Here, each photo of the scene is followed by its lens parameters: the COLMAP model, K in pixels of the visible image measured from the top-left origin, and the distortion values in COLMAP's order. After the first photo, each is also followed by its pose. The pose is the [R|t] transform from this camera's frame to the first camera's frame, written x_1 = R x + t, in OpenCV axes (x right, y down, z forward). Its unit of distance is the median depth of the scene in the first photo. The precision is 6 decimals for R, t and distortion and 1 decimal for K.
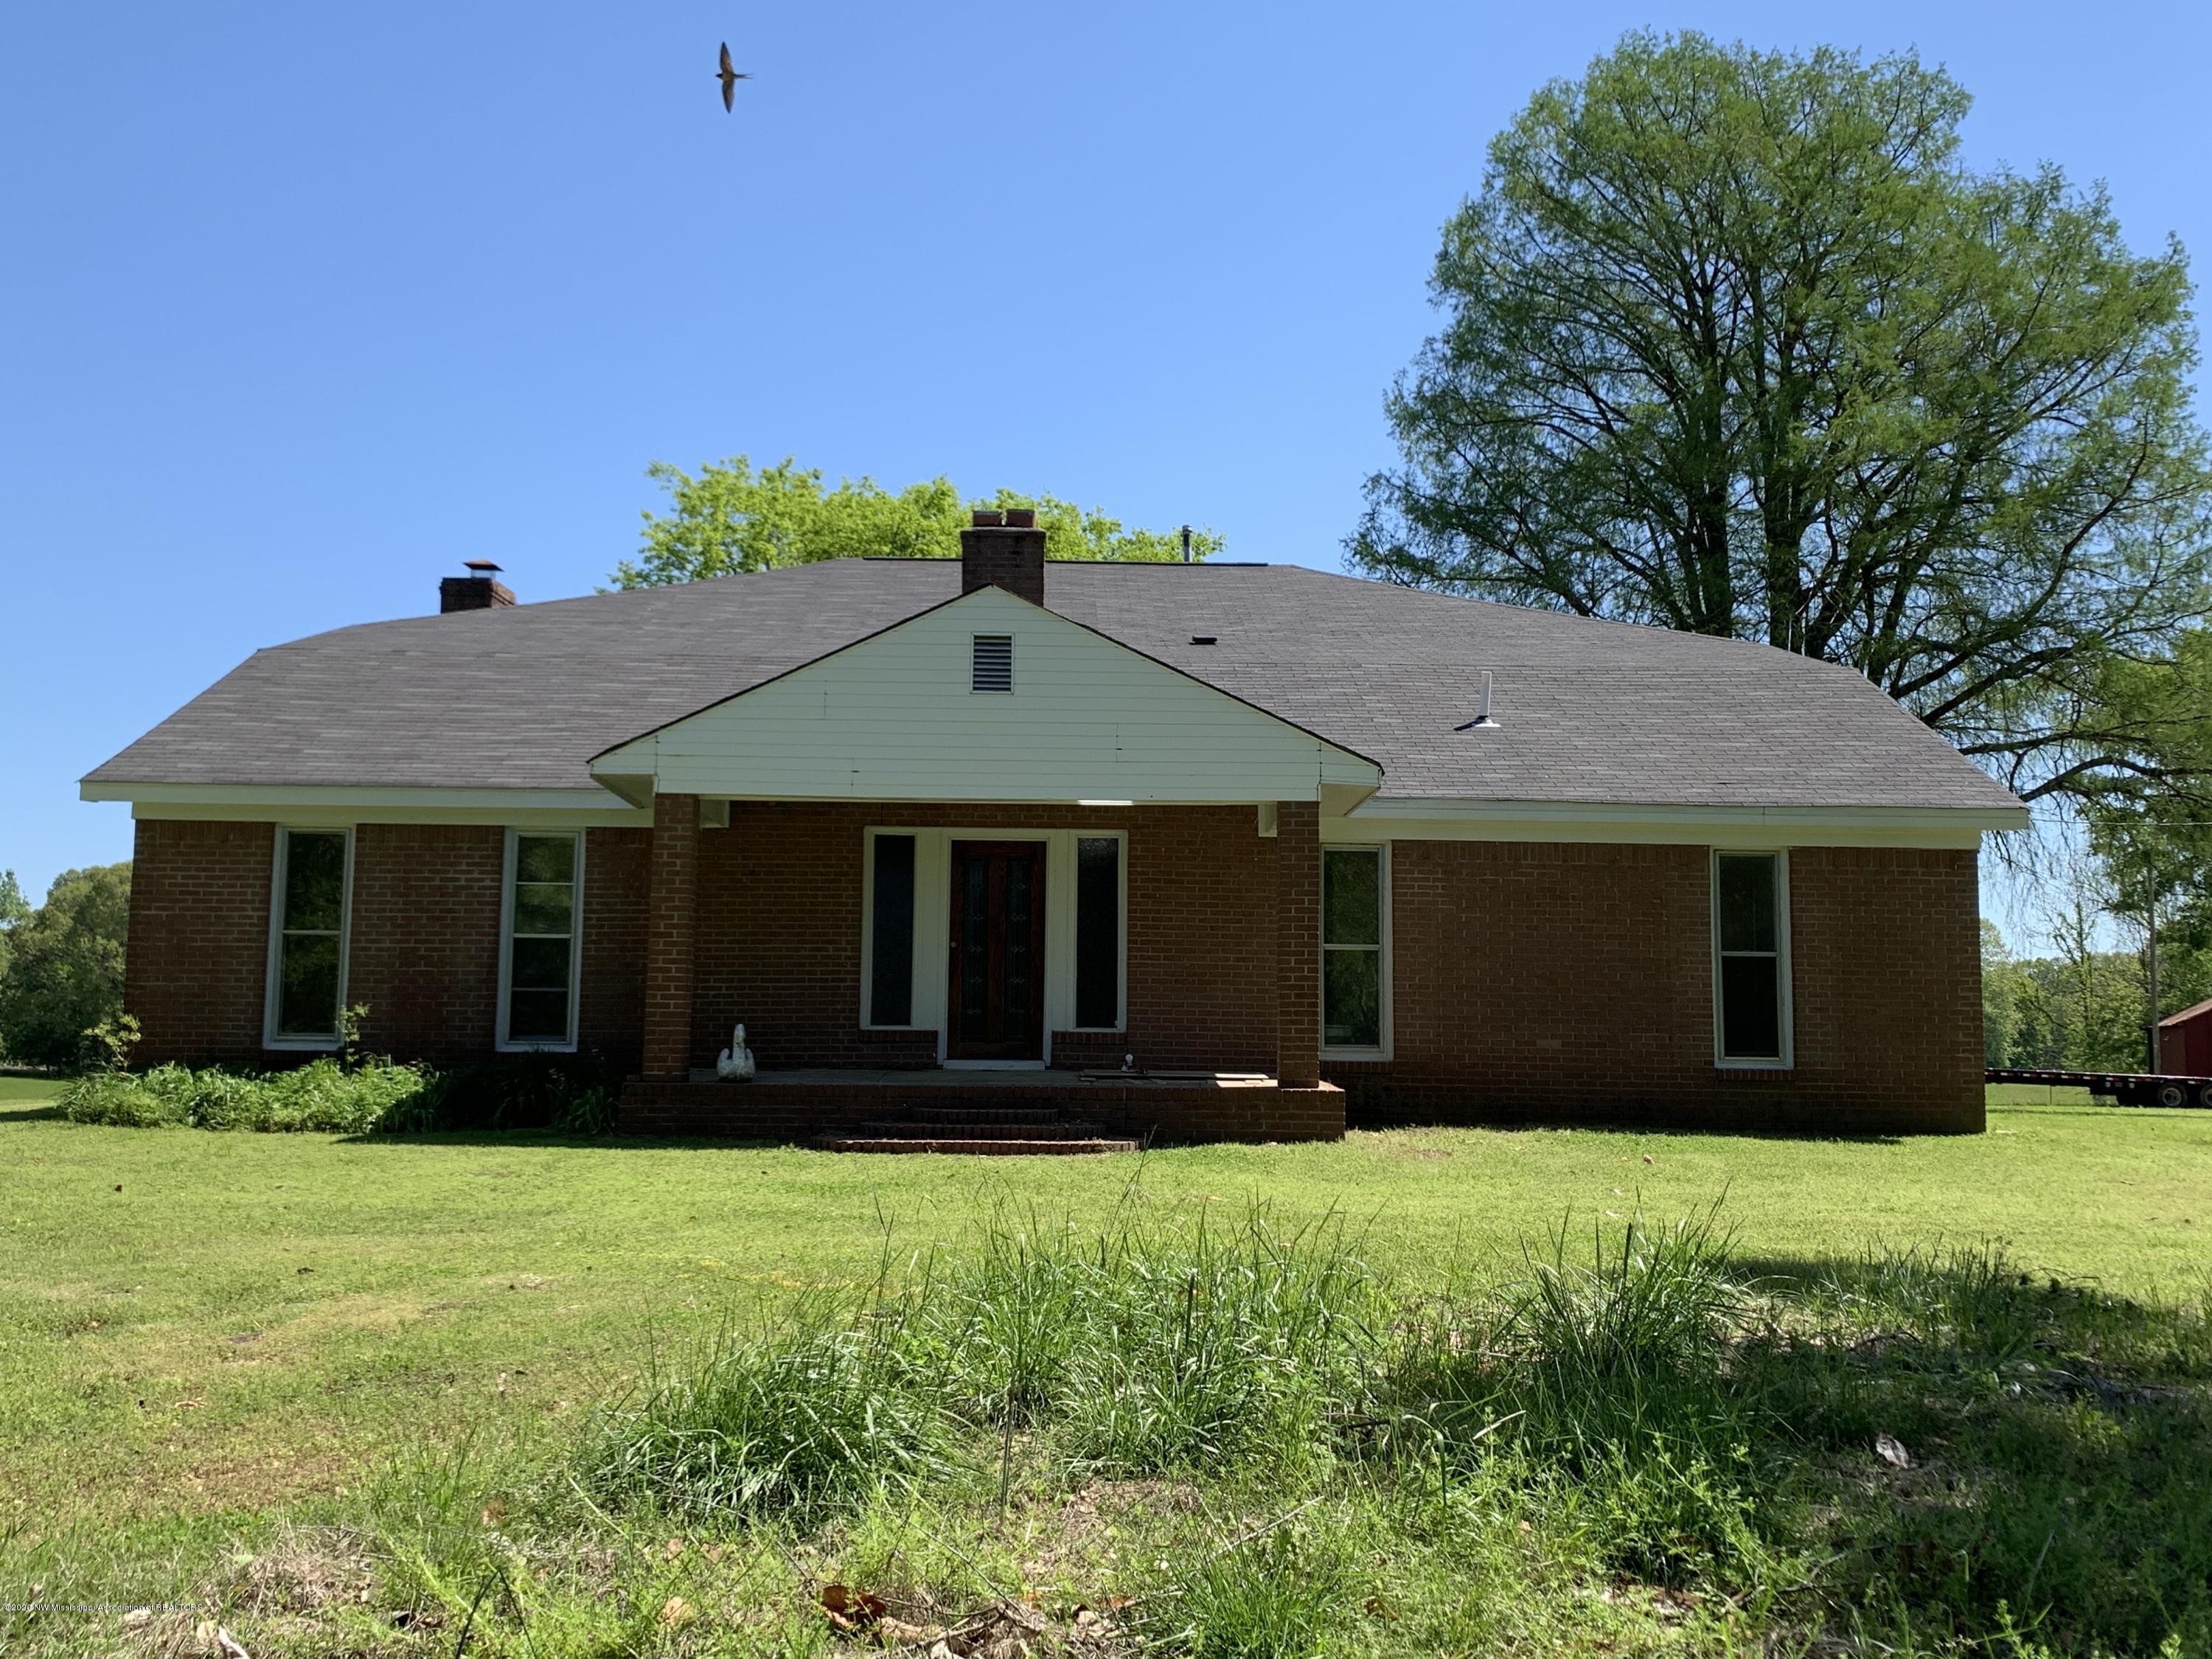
lens RADIAL K [[2118.9, 0, 1106.0], [0, 2118.9, 829.5], [0, 0, 1]] dist [-0.002249, -0.000972]
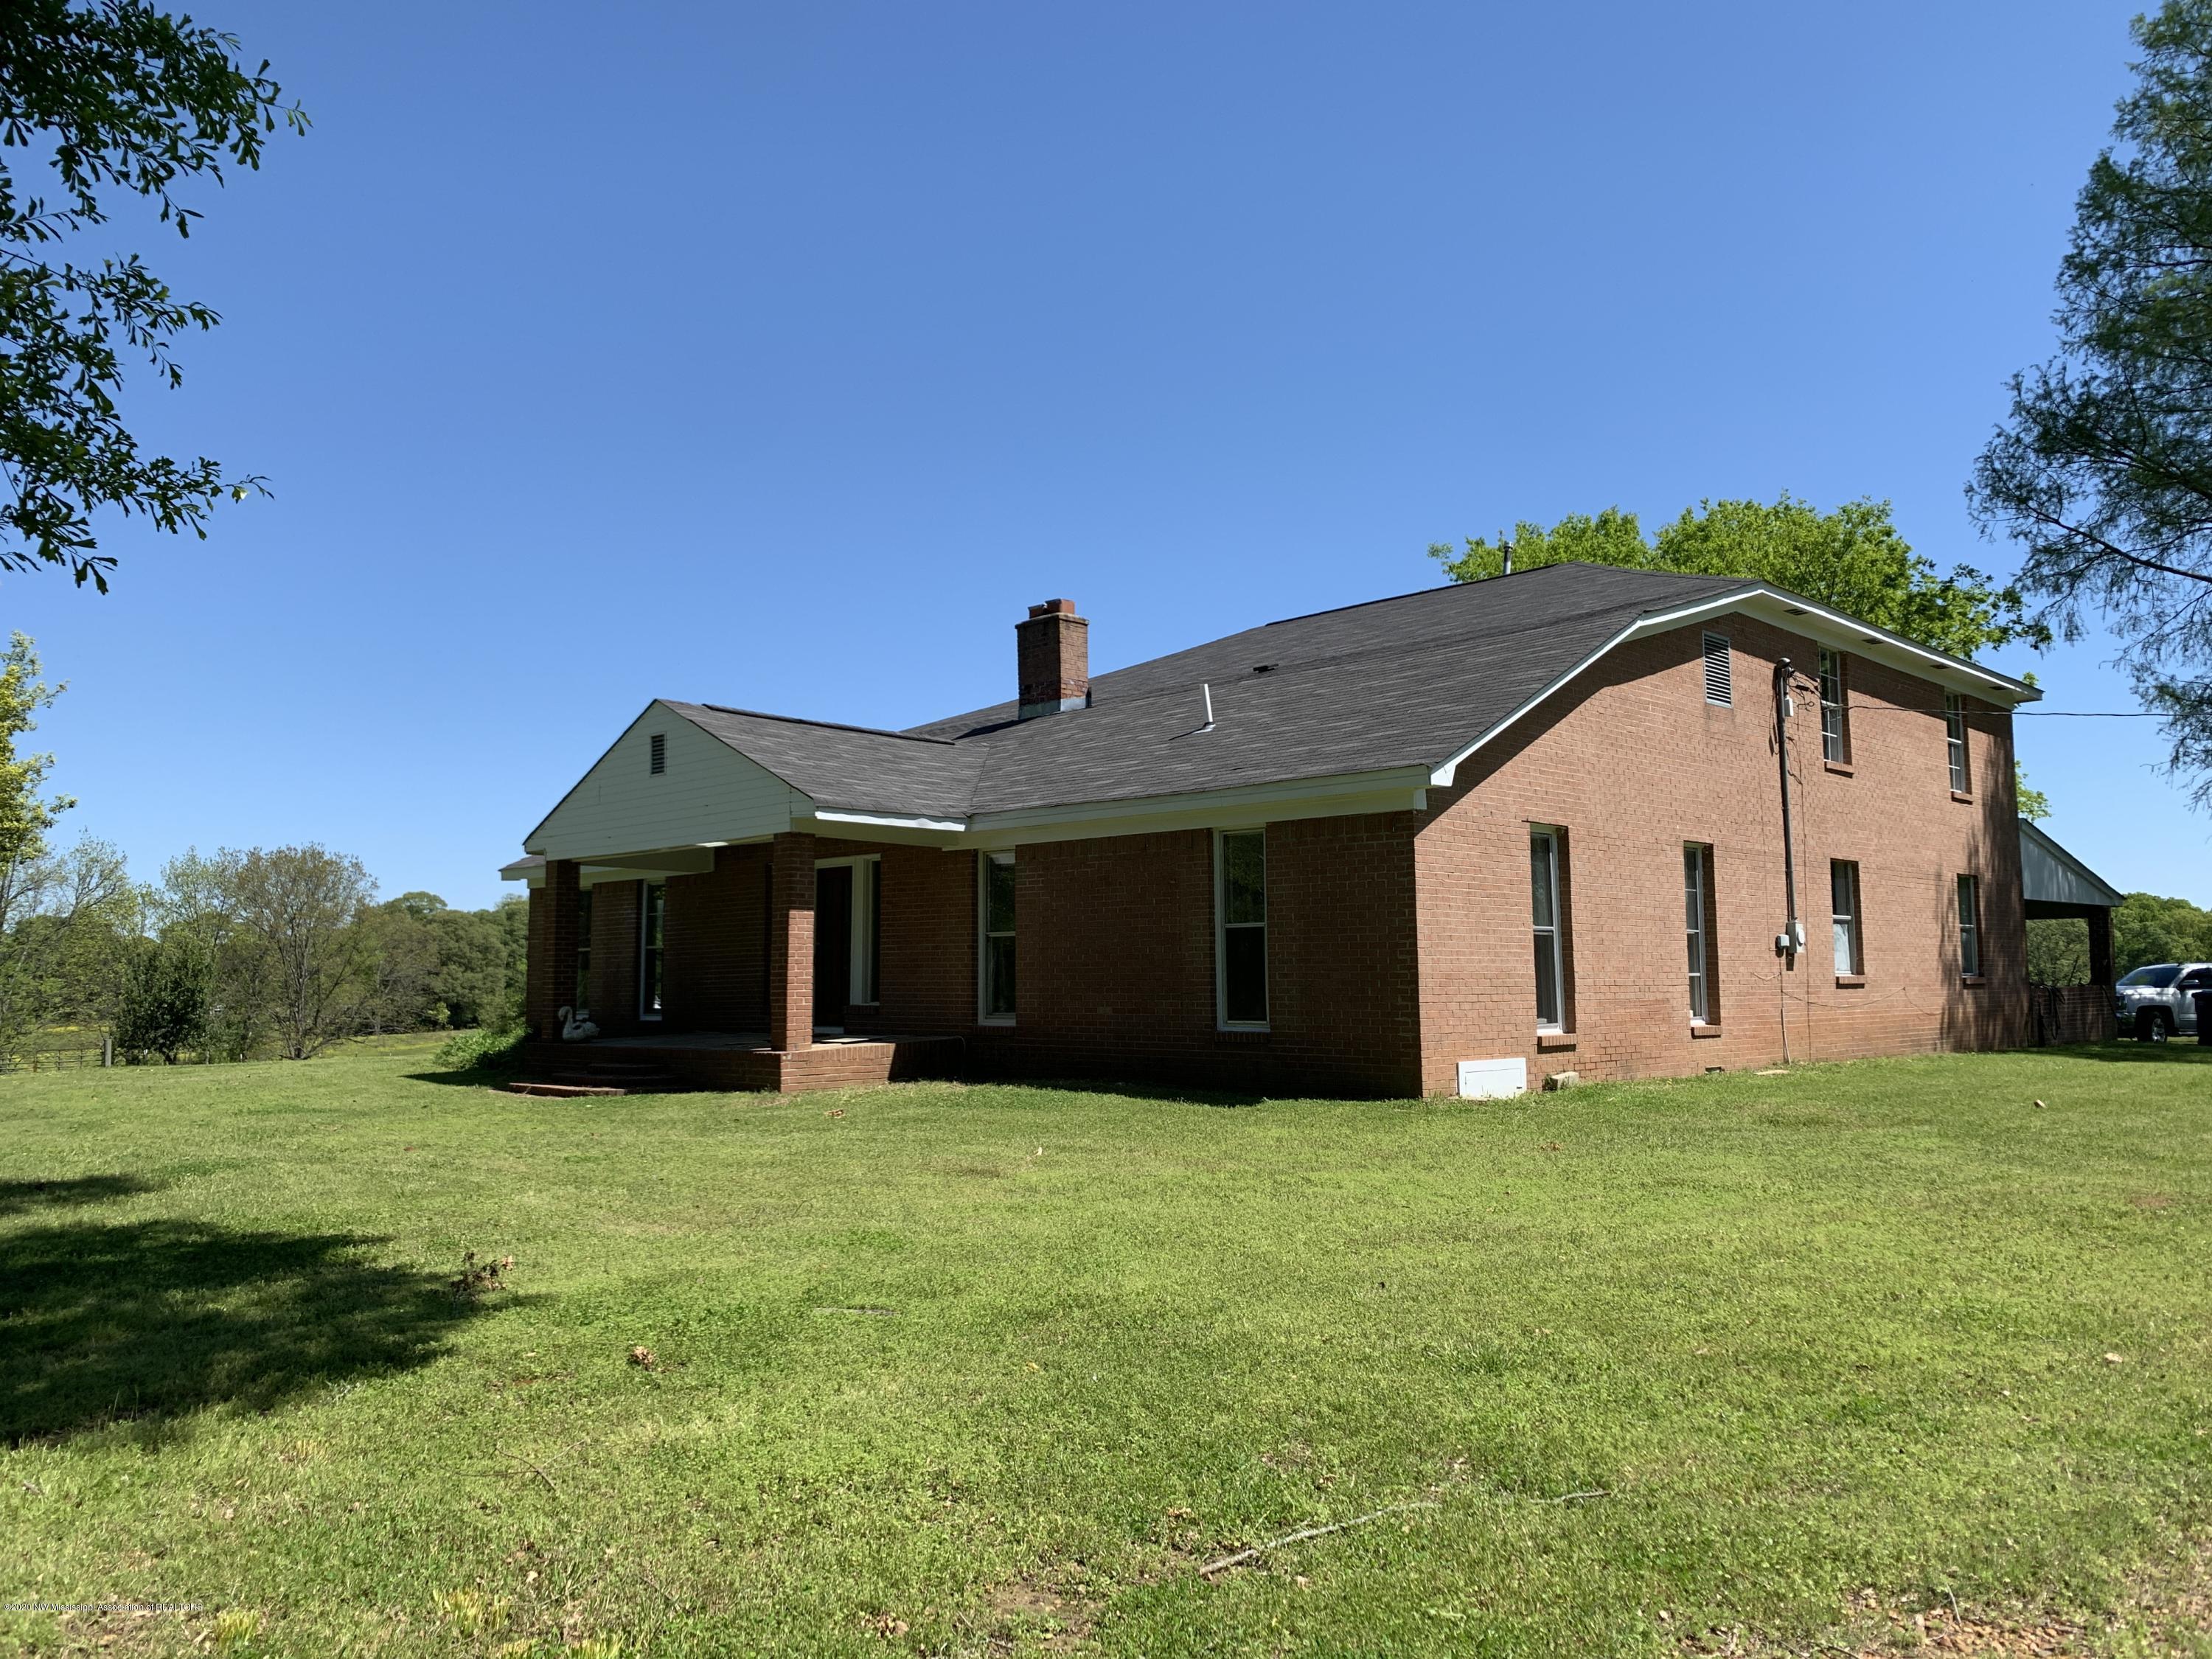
lens RADIAL K [[1730.9, 0, 1131.7], [0, 1730.9, 757.9], [0, 0, 1]] dist [0.091678, -0.082289]
pose [[0.721229, -0.110920, -0.683759, 0.880845], [0.083362, 0.993821, -0.073288, 0.034155], [0.687663, -0.004142, 0.726019, 0.318030]]
